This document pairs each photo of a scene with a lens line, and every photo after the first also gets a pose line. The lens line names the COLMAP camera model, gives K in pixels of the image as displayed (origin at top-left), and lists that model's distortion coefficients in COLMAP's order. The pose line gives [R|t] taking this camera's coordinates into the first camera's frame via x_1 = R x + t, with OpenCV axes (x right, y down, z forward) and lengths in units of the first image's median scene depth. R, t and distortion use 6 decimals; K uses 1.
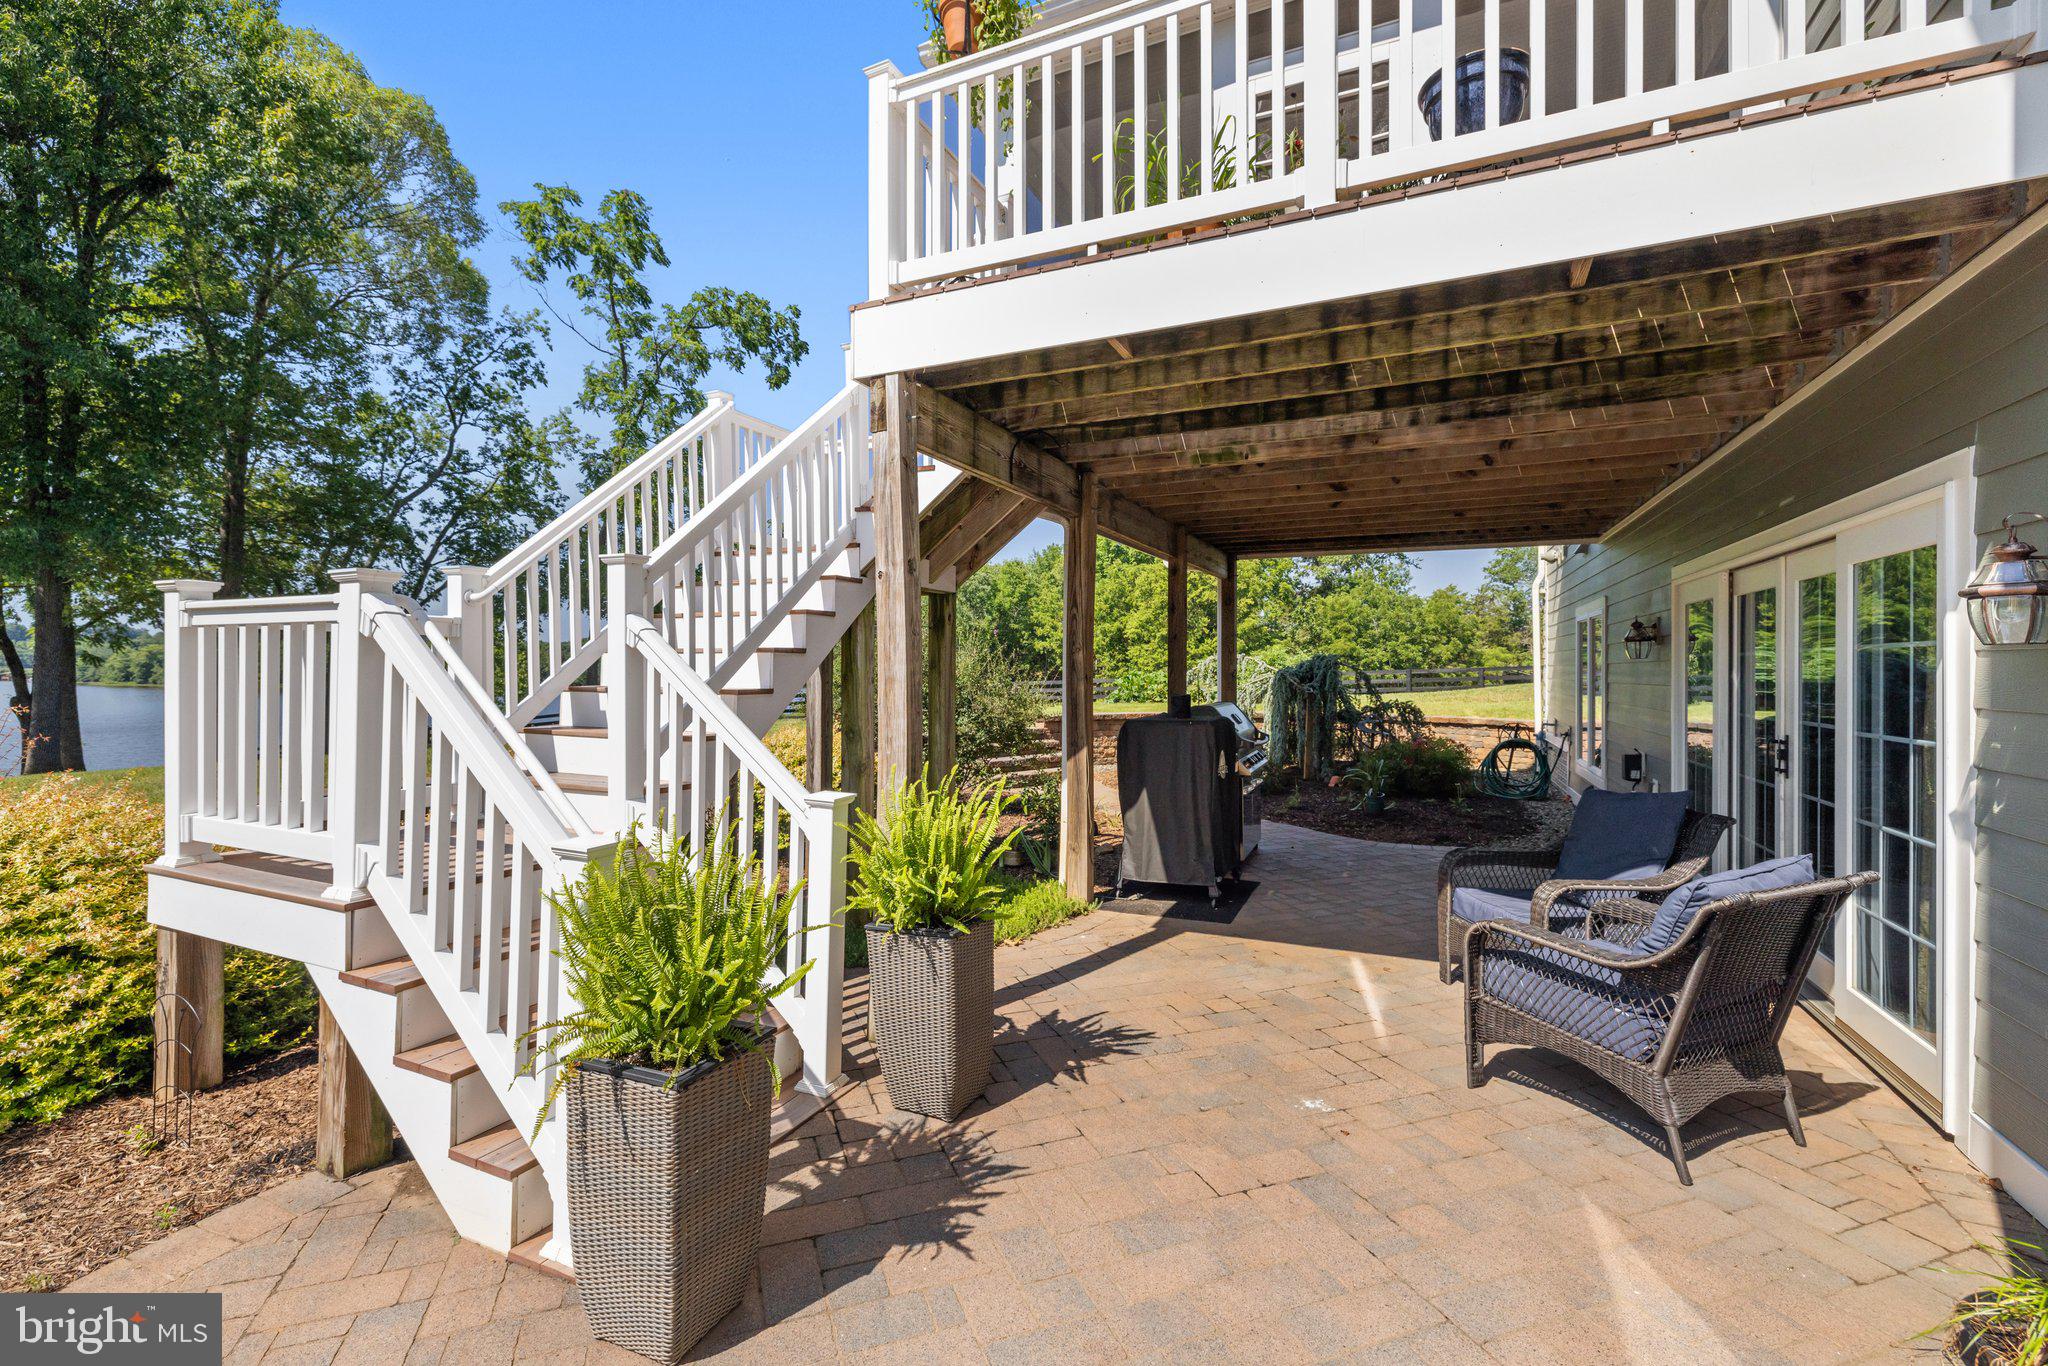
lens RADIAL K [[883.2, 0, 973.1], [0, 883.2, 664.6], [0, 0, 1]] dist [-0.002047, 0.000183]
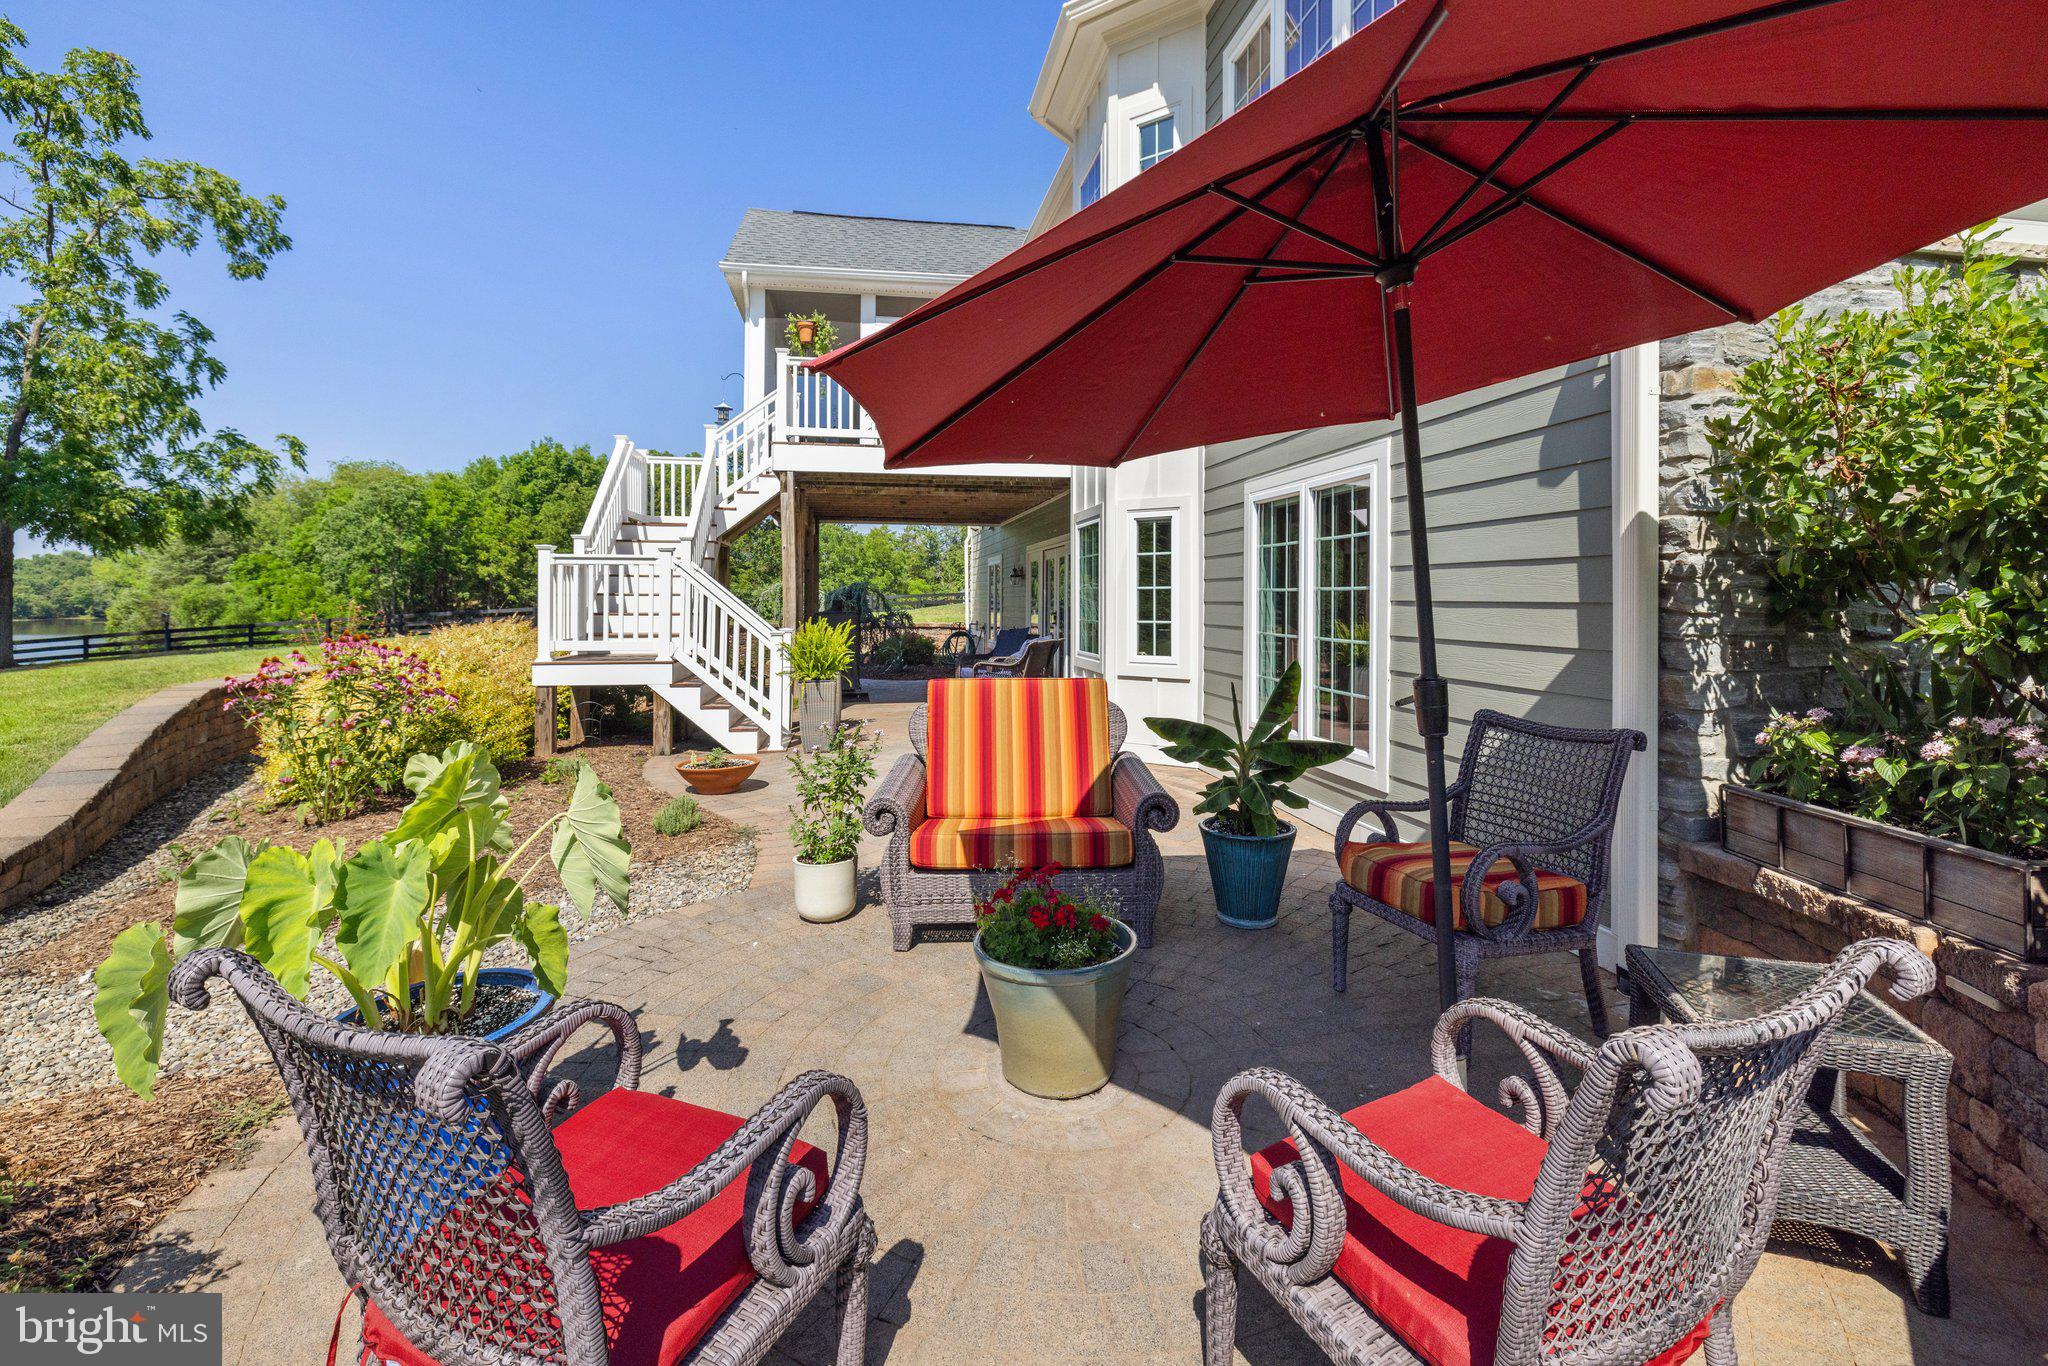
lens RADIAL K [[933.0, 0, 1010.7], [0, 933.0, 591.6], [0, 0, 1]] dist [-0.003012, -0.000039]
pose [[0.799694, 0.003872, 0.600396, -0.171684], [-0.002200, 0.999991, -0.003519, 0.004221], [-0.600404, 0.001493, 0.799695, -0.224782]]
